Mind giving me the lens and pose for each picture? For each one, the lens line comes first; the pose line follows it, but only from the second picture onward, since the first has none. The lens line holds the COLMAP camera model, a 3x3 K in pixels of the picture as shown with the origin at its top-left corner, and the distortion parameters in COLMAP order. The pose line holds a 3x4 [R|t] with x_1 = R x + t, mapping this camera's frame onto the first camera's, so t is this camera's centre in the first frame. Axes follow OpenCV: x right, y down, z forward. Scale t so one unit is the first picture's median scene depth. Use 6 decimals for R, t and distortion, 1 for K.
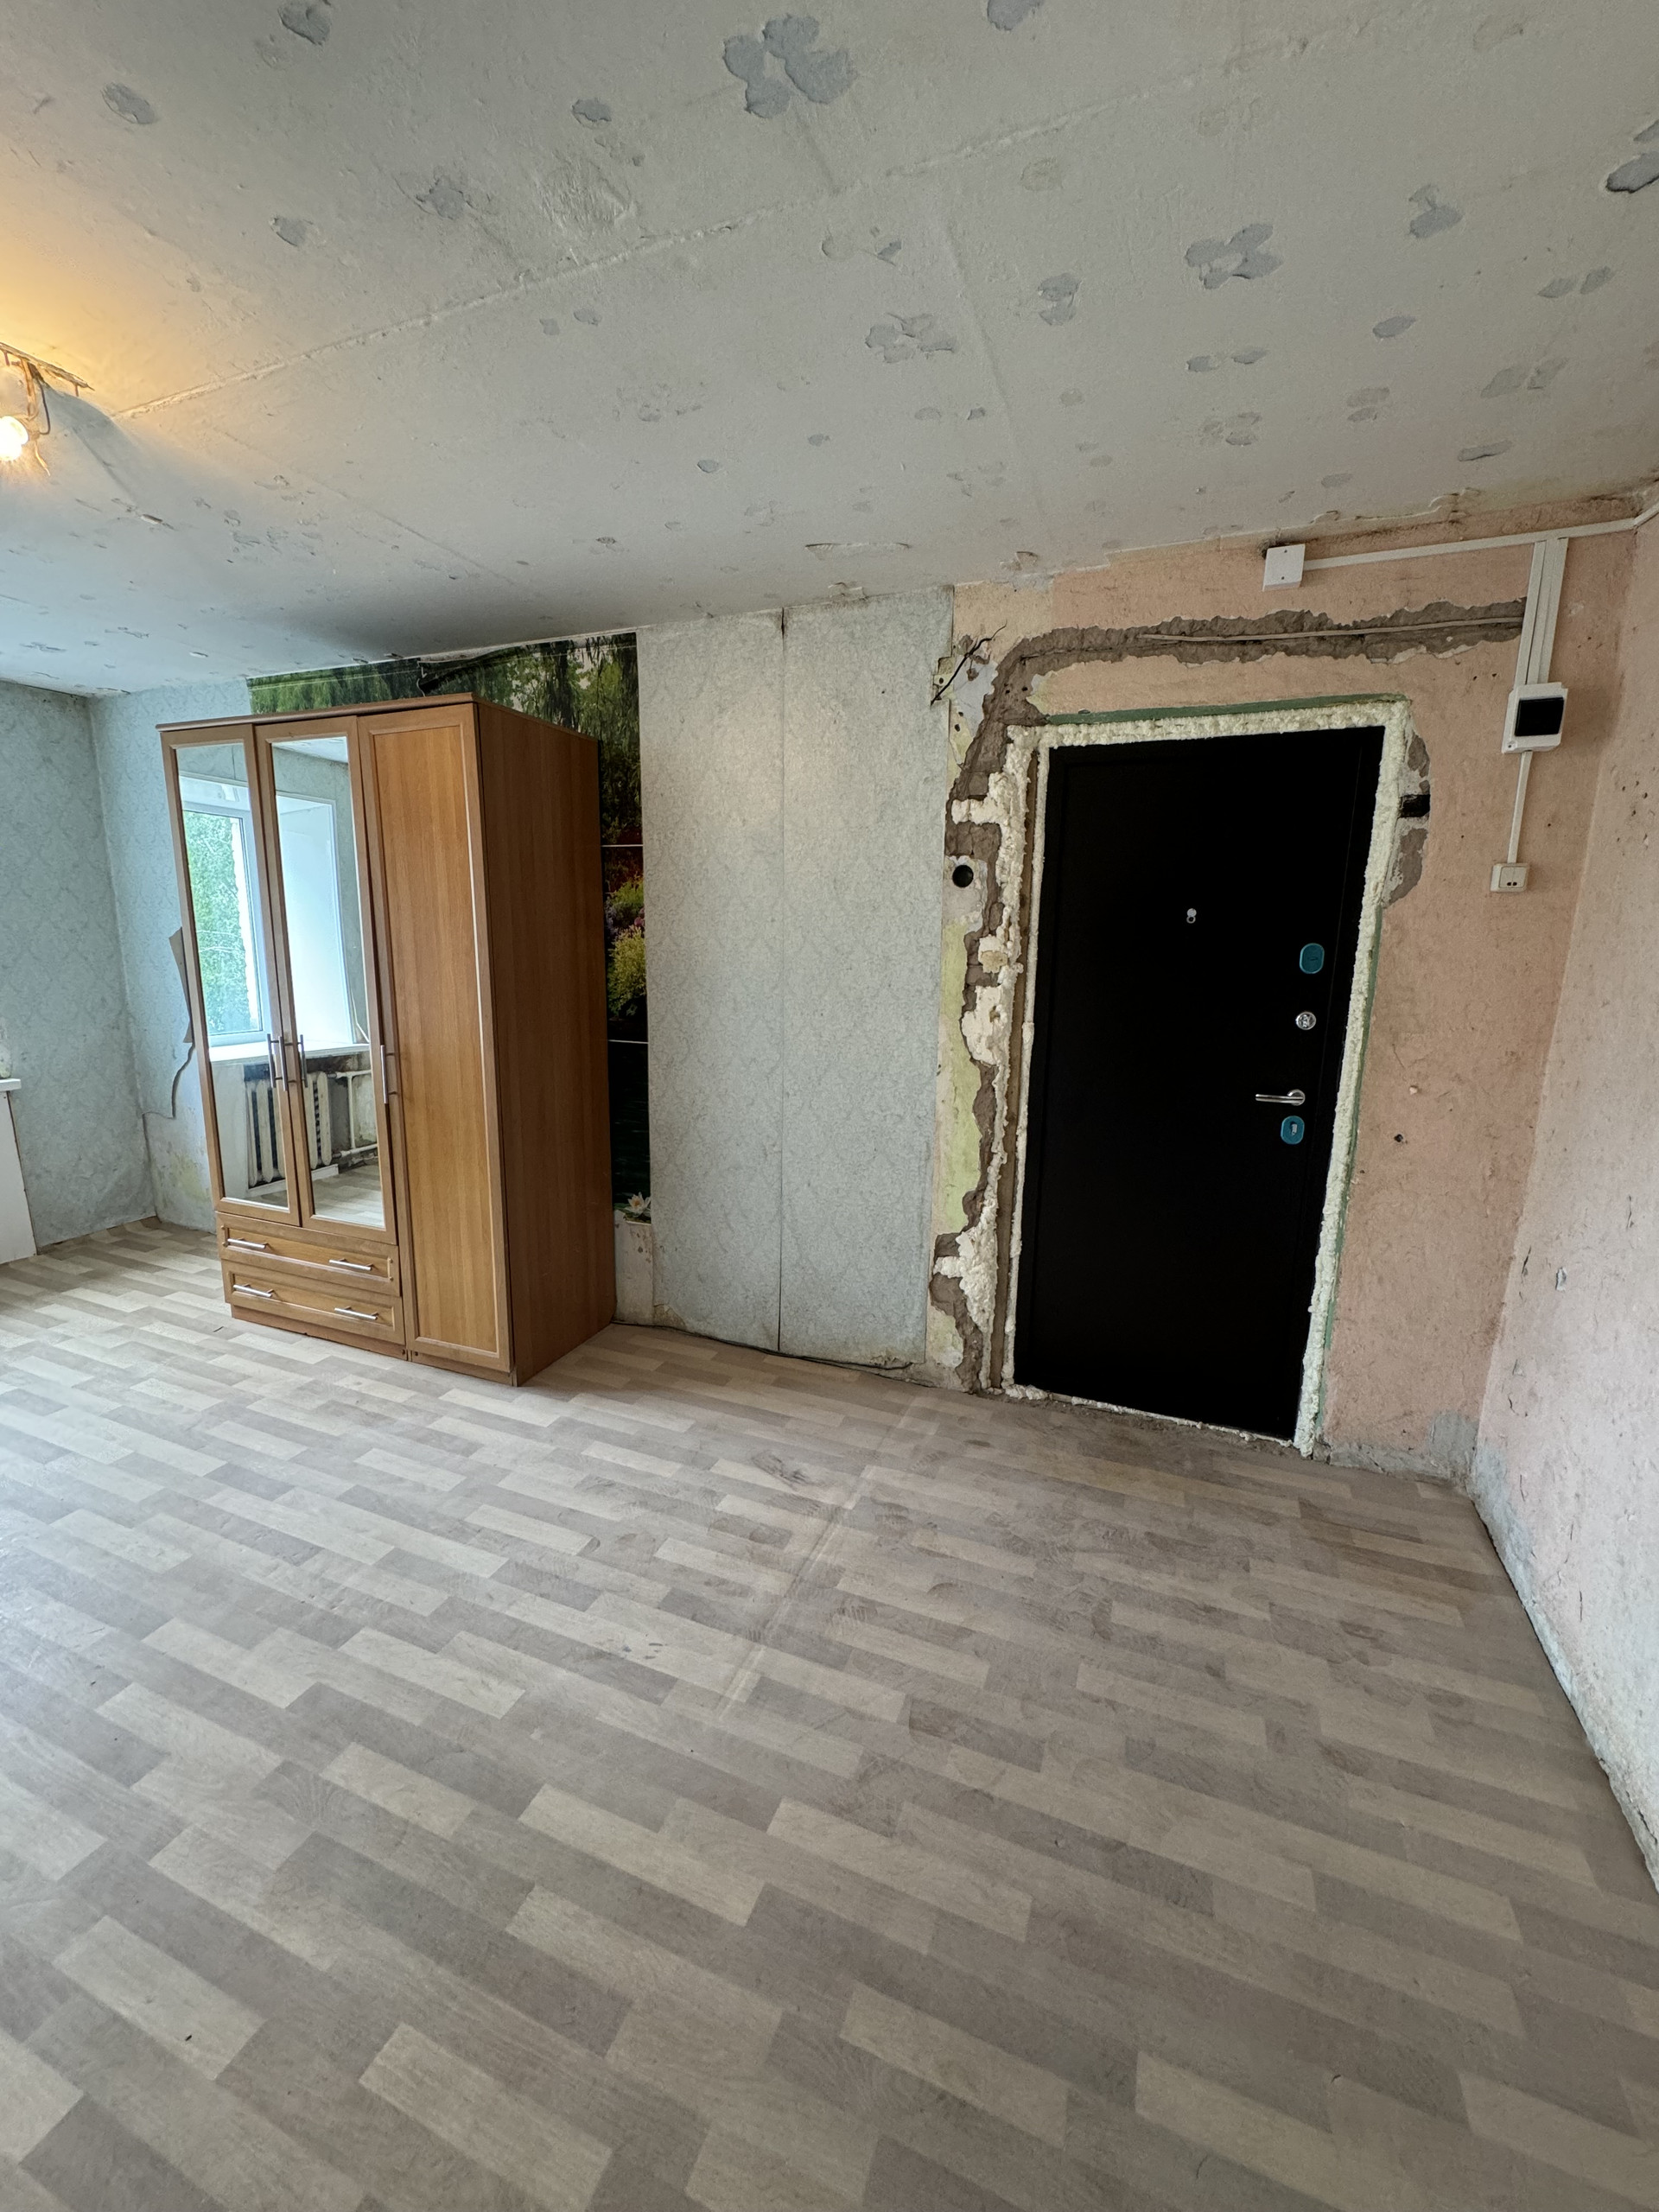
lens RADIAL K [[880.5, 0, 833.2], [0, 880.5, 1108.4], [0, 0, 1]] dist [0.000516, -0.000617]
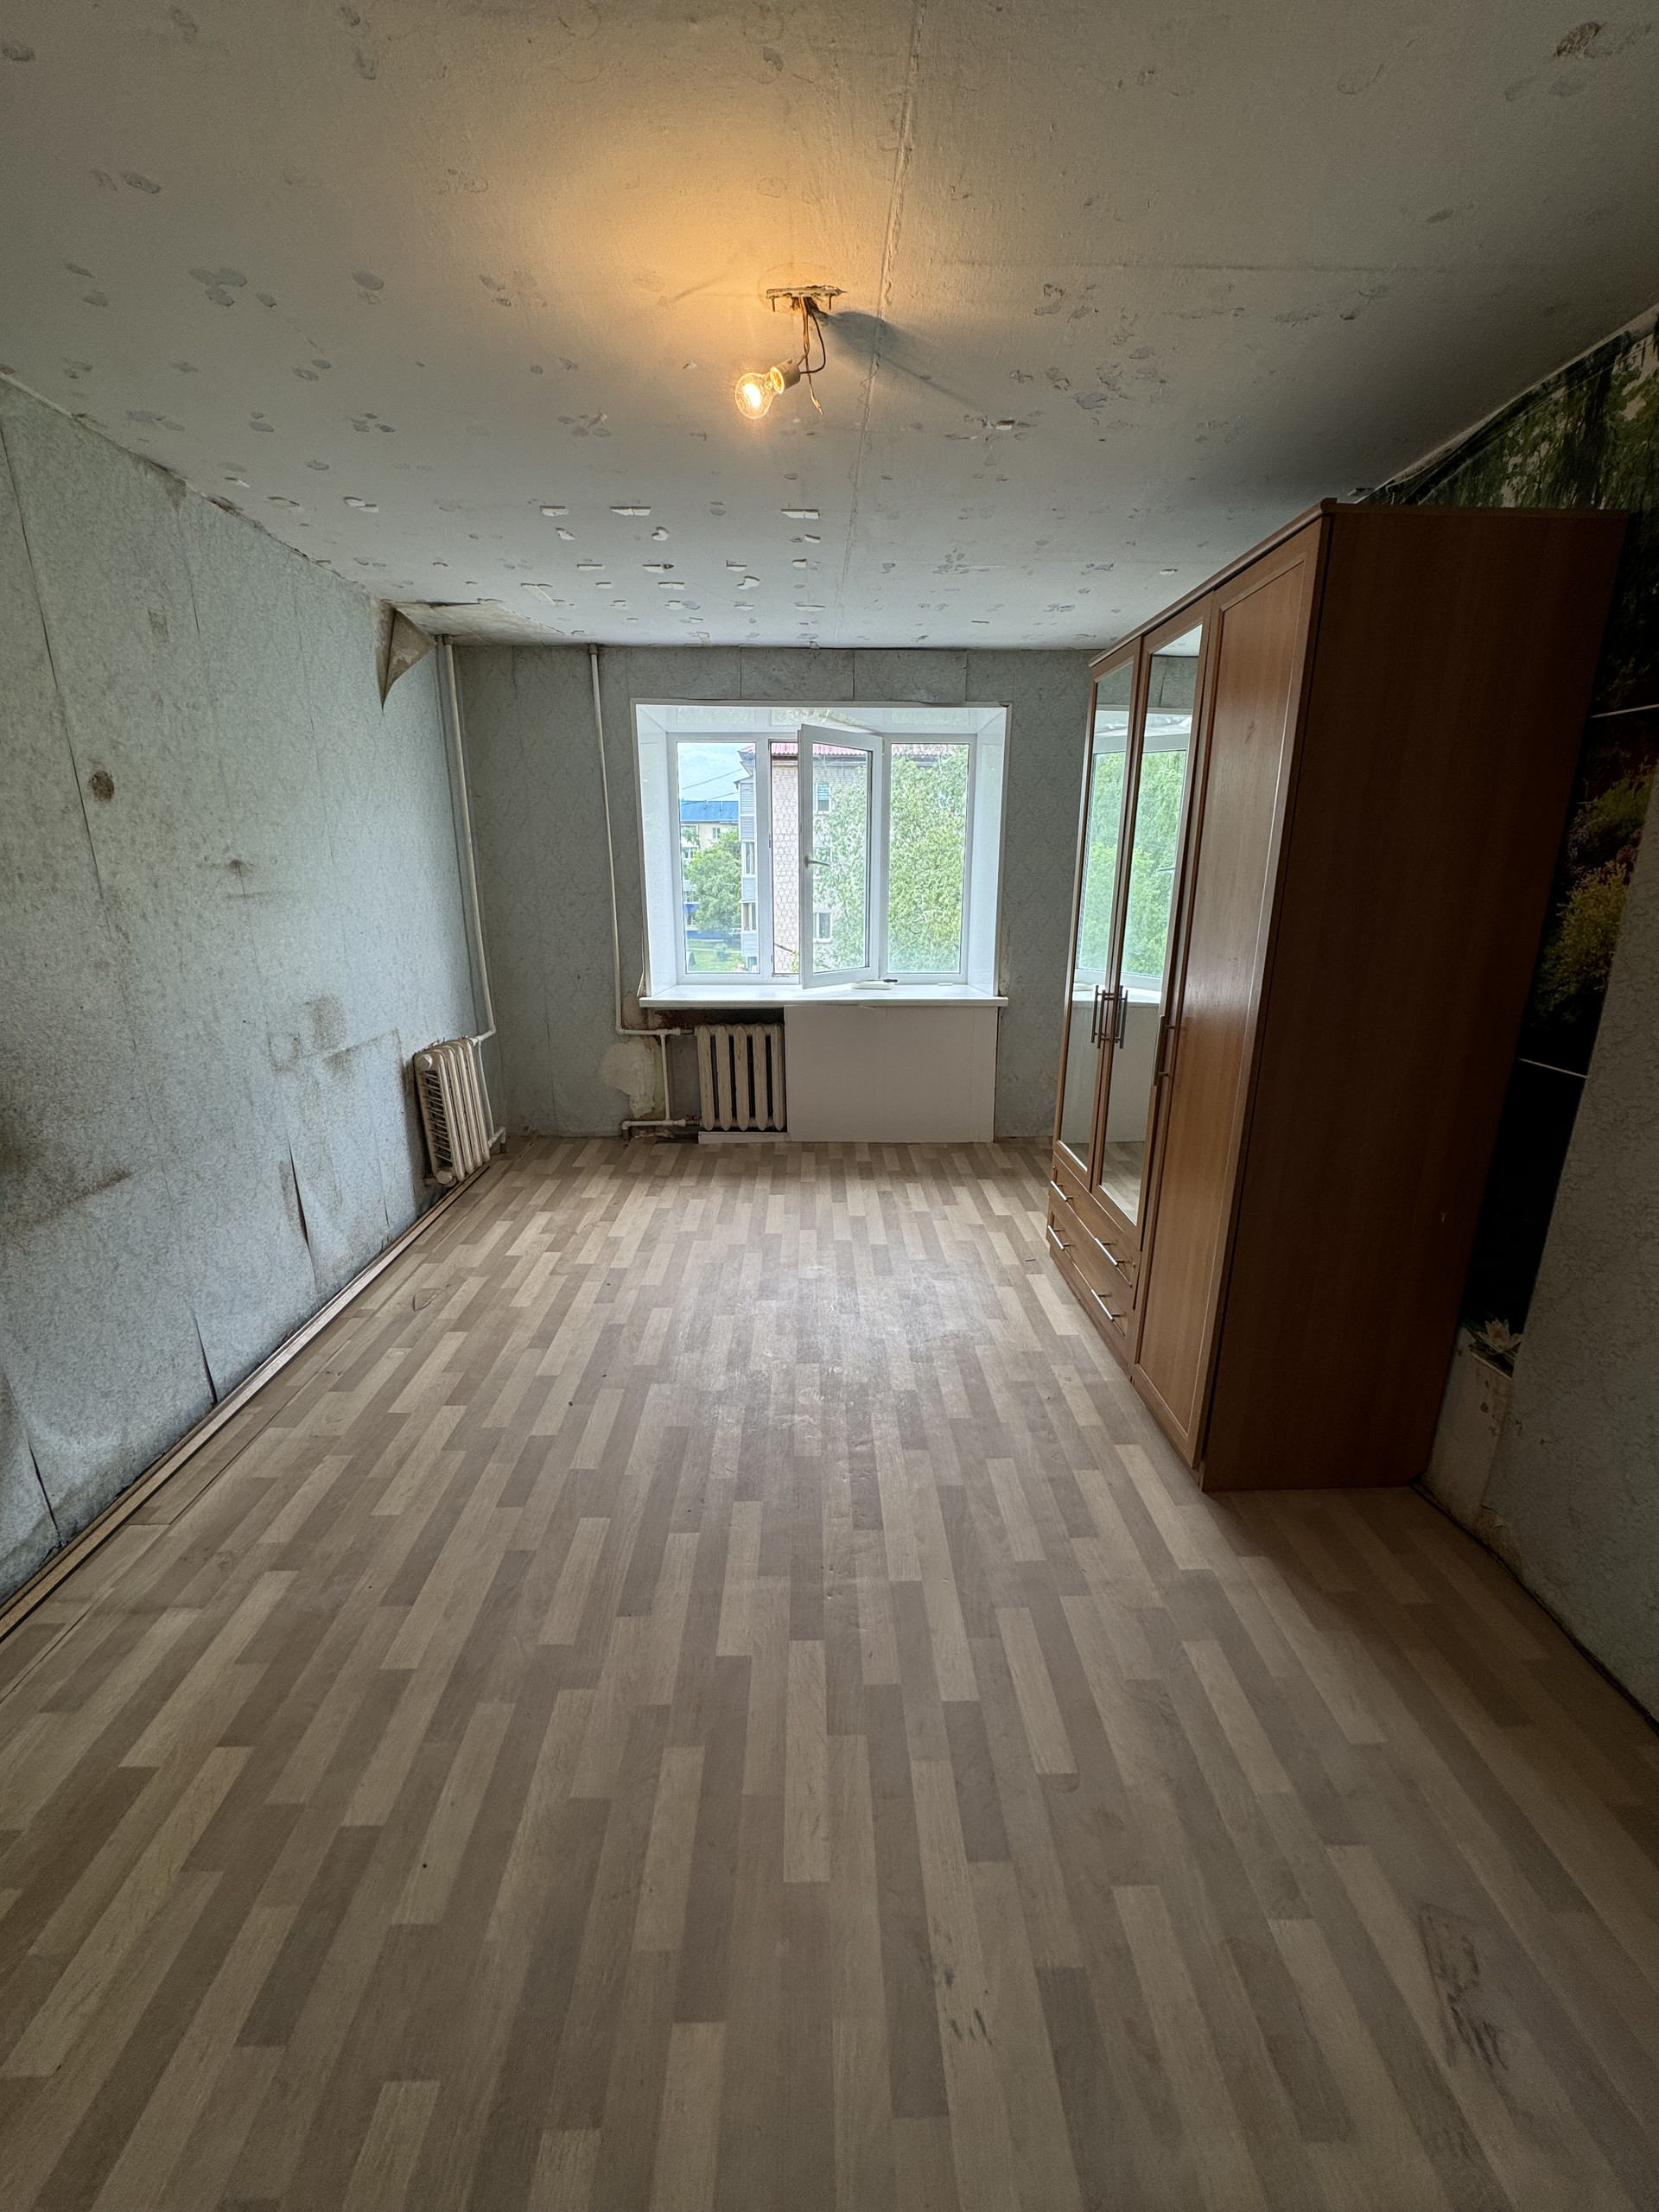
lens RADIAL K [[880.5, 0, 831.0], [0, 880.5, 1105.5], [0, 0, 1]] dist [0.000516, -0.000617]
pose [[0.395151, 0.232015, -0.888833, 0.105990], [-0.175193, 0.968853, 0.175016, -0.077112], [0.901756, 0.086560, 0.423491, 0.372207]]
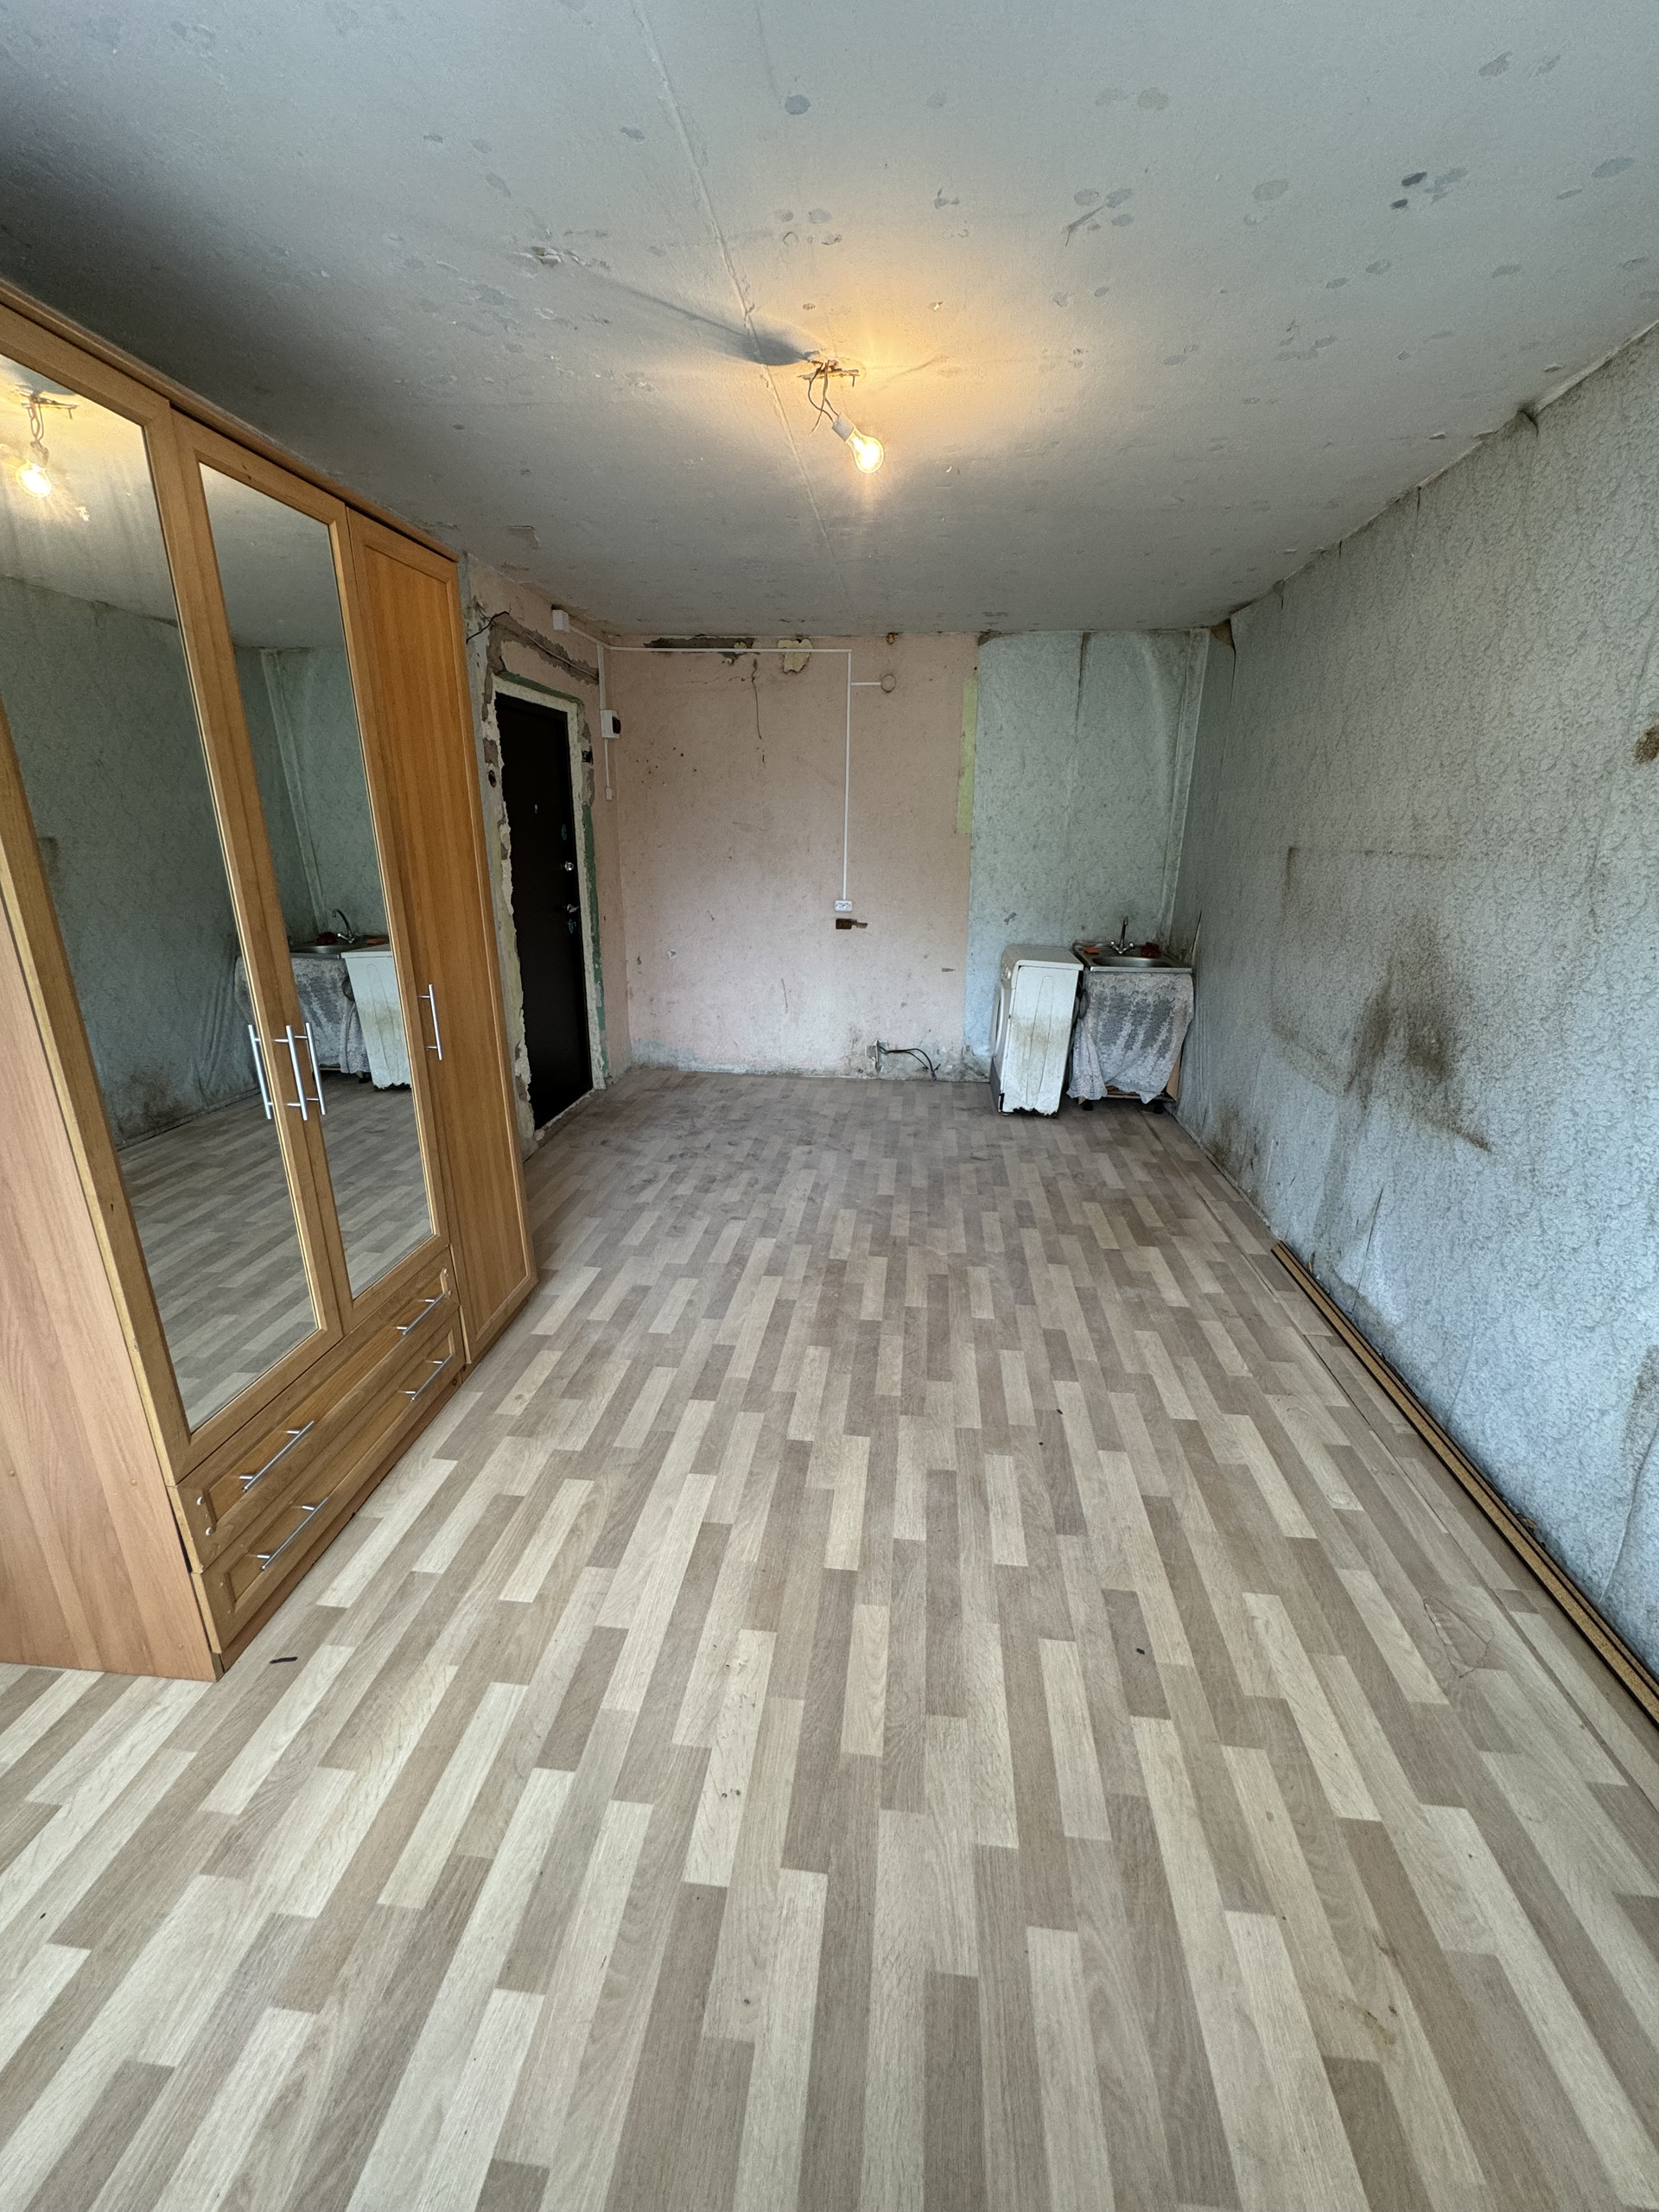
lens RADIAL K [[880.5, 0, 833.2], [0, 880.5, 1107.1], [0, 0, 1]] dist [0.000516, -0.000617]
pose [[-0.274903, -0.311557, 0.909594, -1.291281], [0.170999, 0.915118, 0.365129, -0.186418], [-0.946144, 0.255914, -0.198293, 0.820522]]
